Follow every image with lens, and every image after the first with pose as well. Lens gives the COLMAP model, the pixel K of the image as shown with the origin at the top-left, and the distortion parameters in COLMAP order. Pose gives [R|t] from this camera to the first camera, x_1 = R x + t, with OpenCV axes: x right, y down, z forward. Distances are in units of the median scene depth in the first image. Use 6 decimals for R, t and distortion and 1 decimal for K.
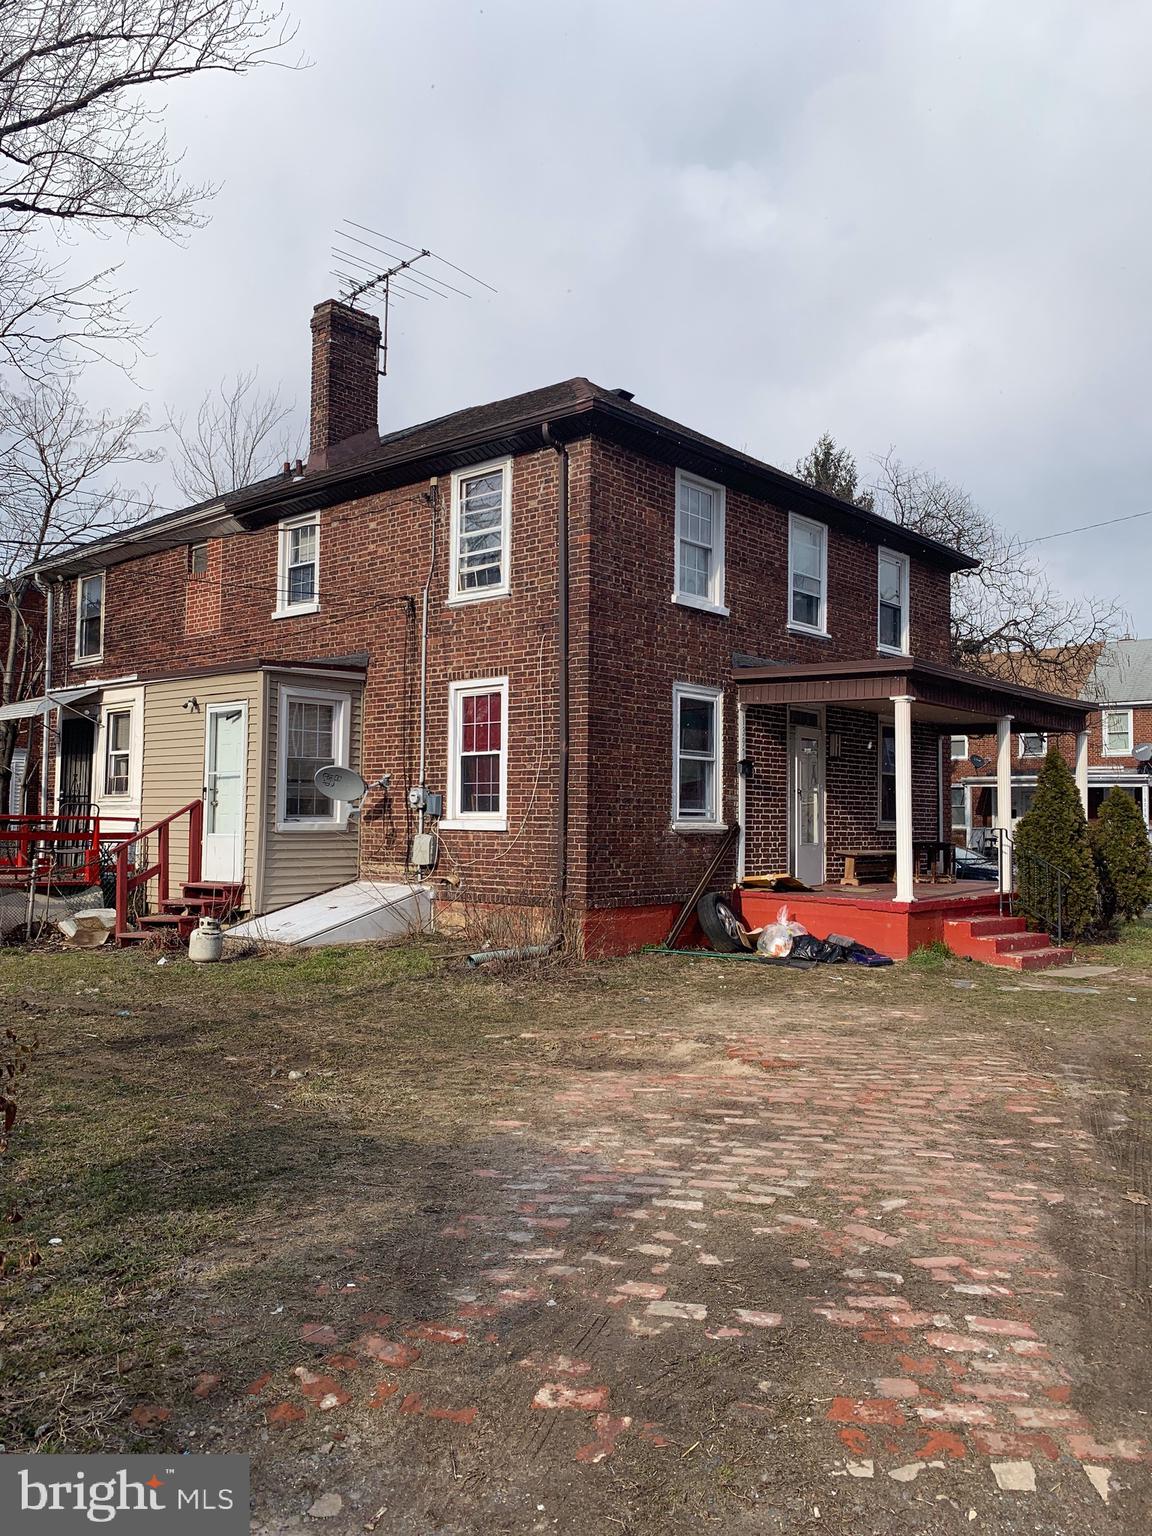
lens RADIAL K [[1171.4, 0, 580.8], [0, 1171.4, 765.1], [0, 0, 1]] dist [0.059990, -0.016299]
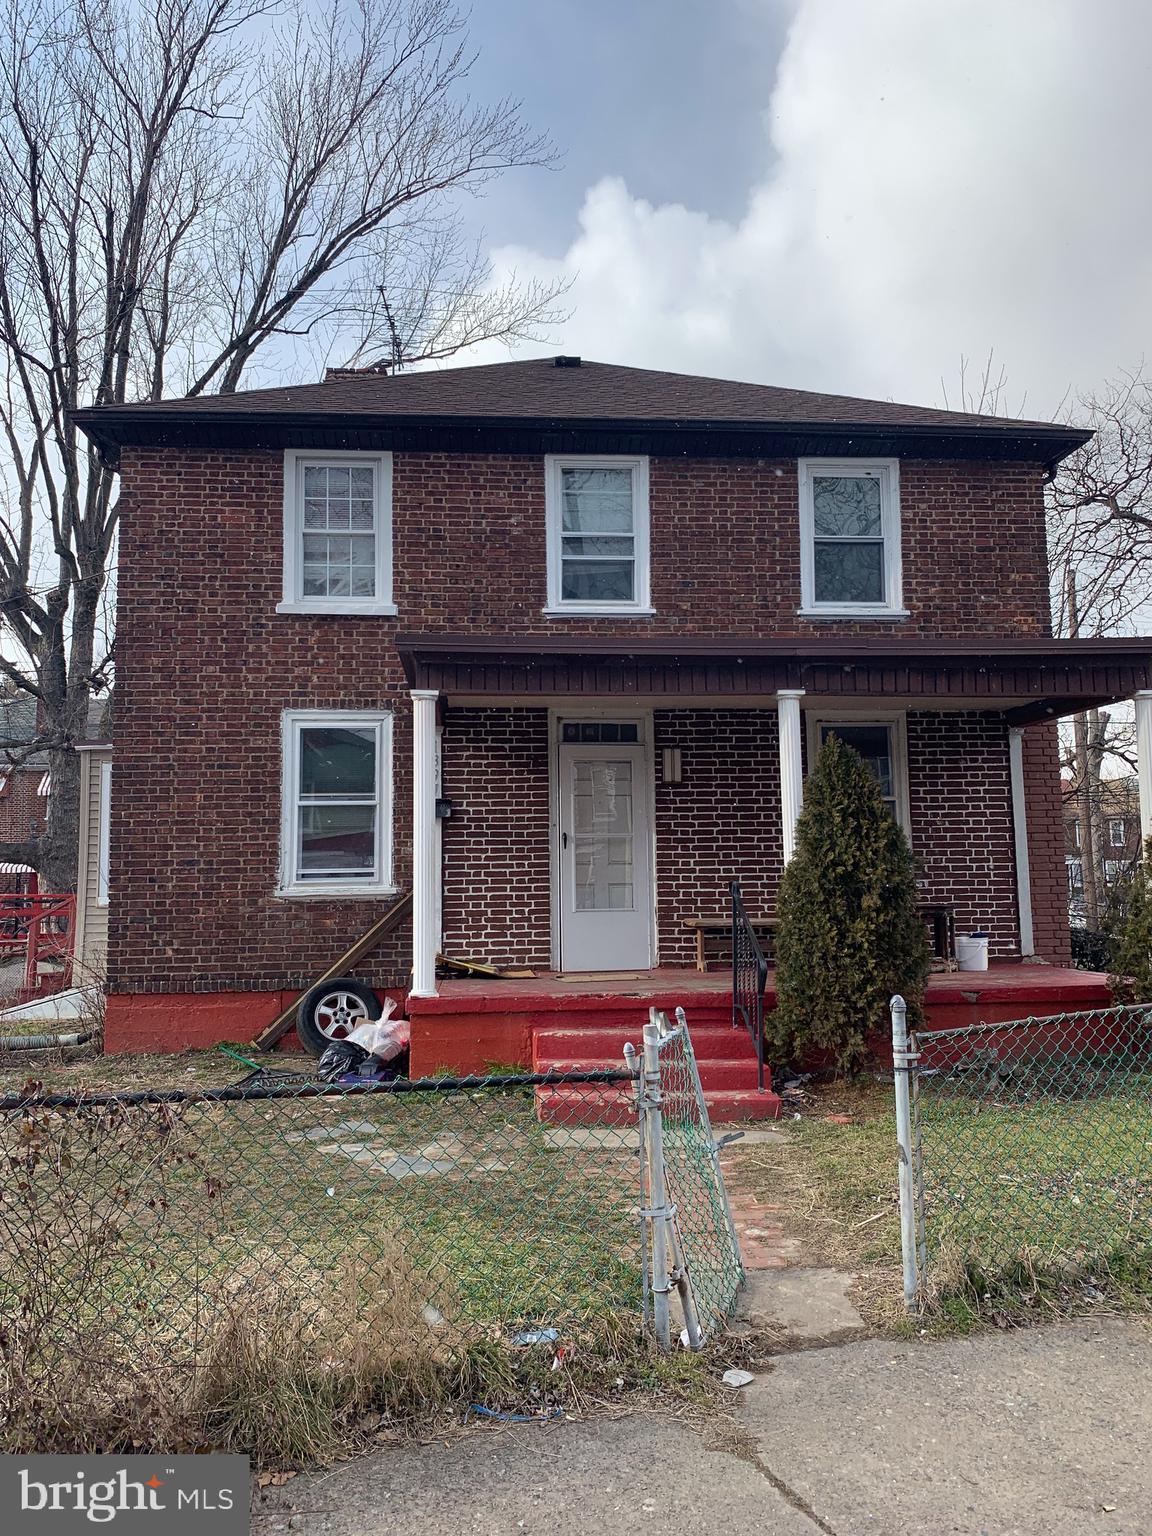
lens RADIAL K [[1171.4, 0, 576.4], [0, 1171.4, 769.0], [0, 0, 1]] dist [0.059990, -0.016299]
pose [[0.723680, -0.097297, -0.683242, 0.759940], [0.056776, 0.995050, -0.081564, 0.044768], [0.687796, 0.020234, 0.725622, 0.550083]]
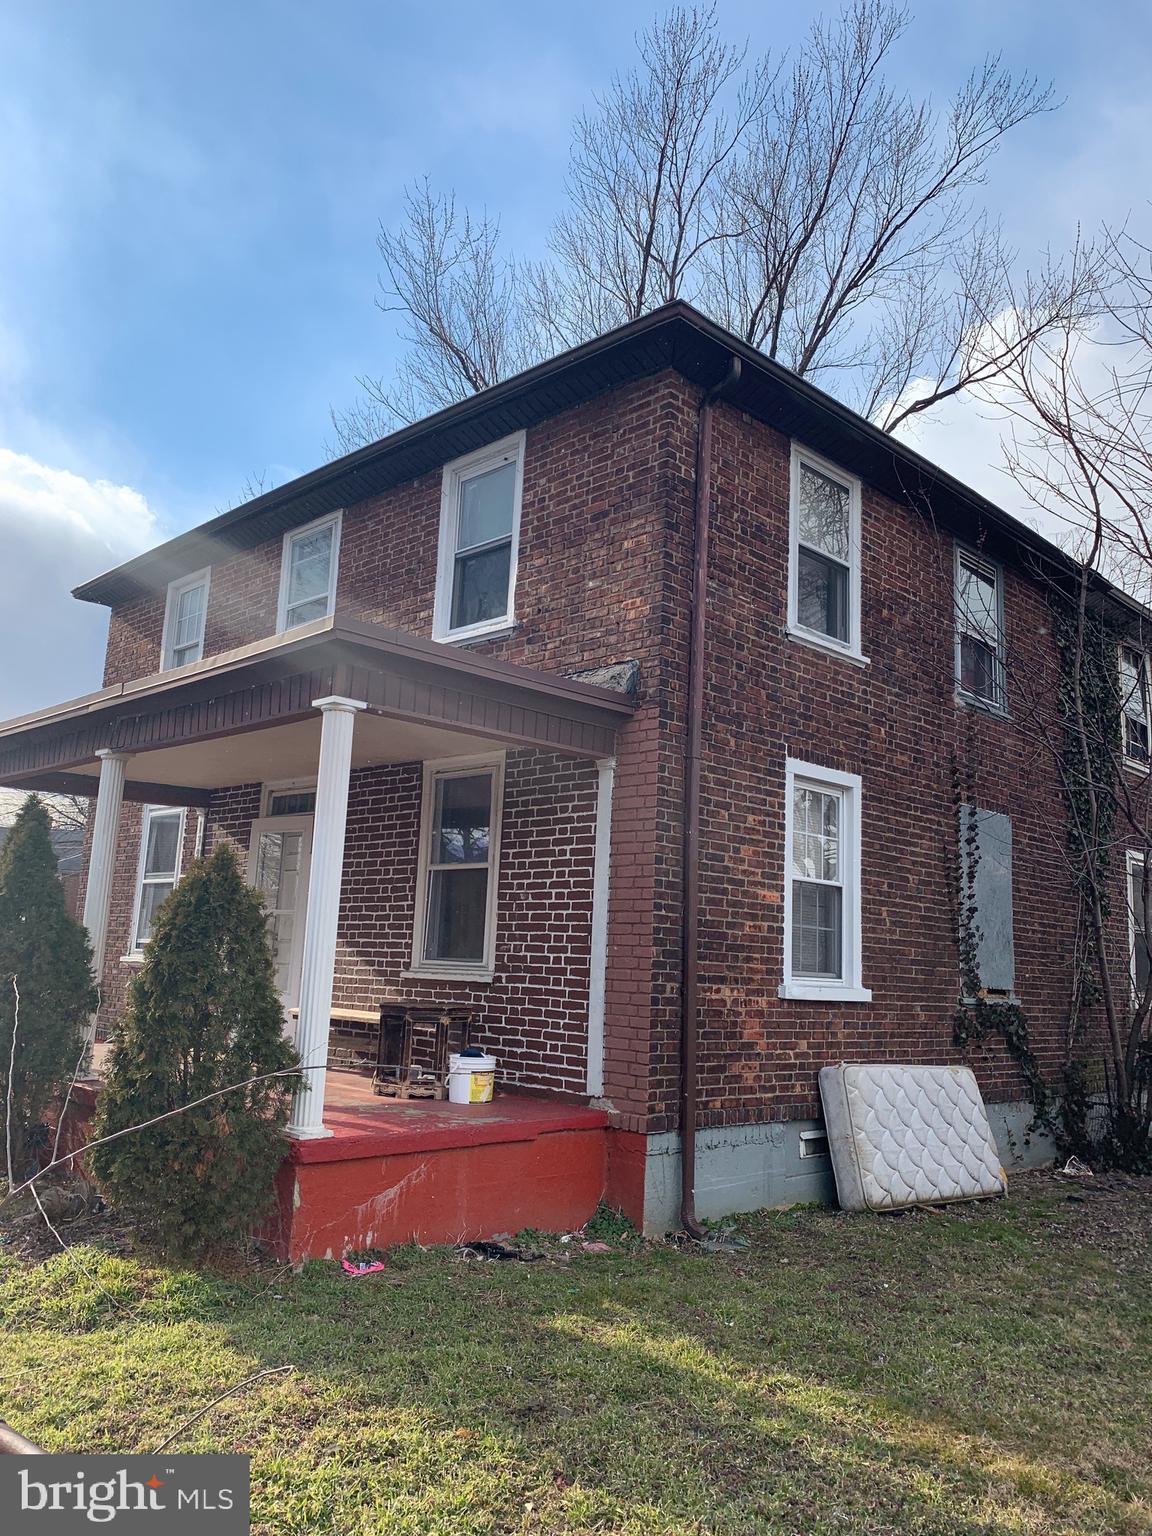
lens RADIAL K [[1171.4, 0, 574.9], [0, 1171.4, 764.1], [0, 0, 1]] dist [0.059990, -0.016299]
pose [[-0.055926, -0.194133, -0.979380, 0.980860], [-0.004009, 0.980951, -0.194215, 0.079642], [0.998427, -0.006935, -0.055638, 1.383811]]
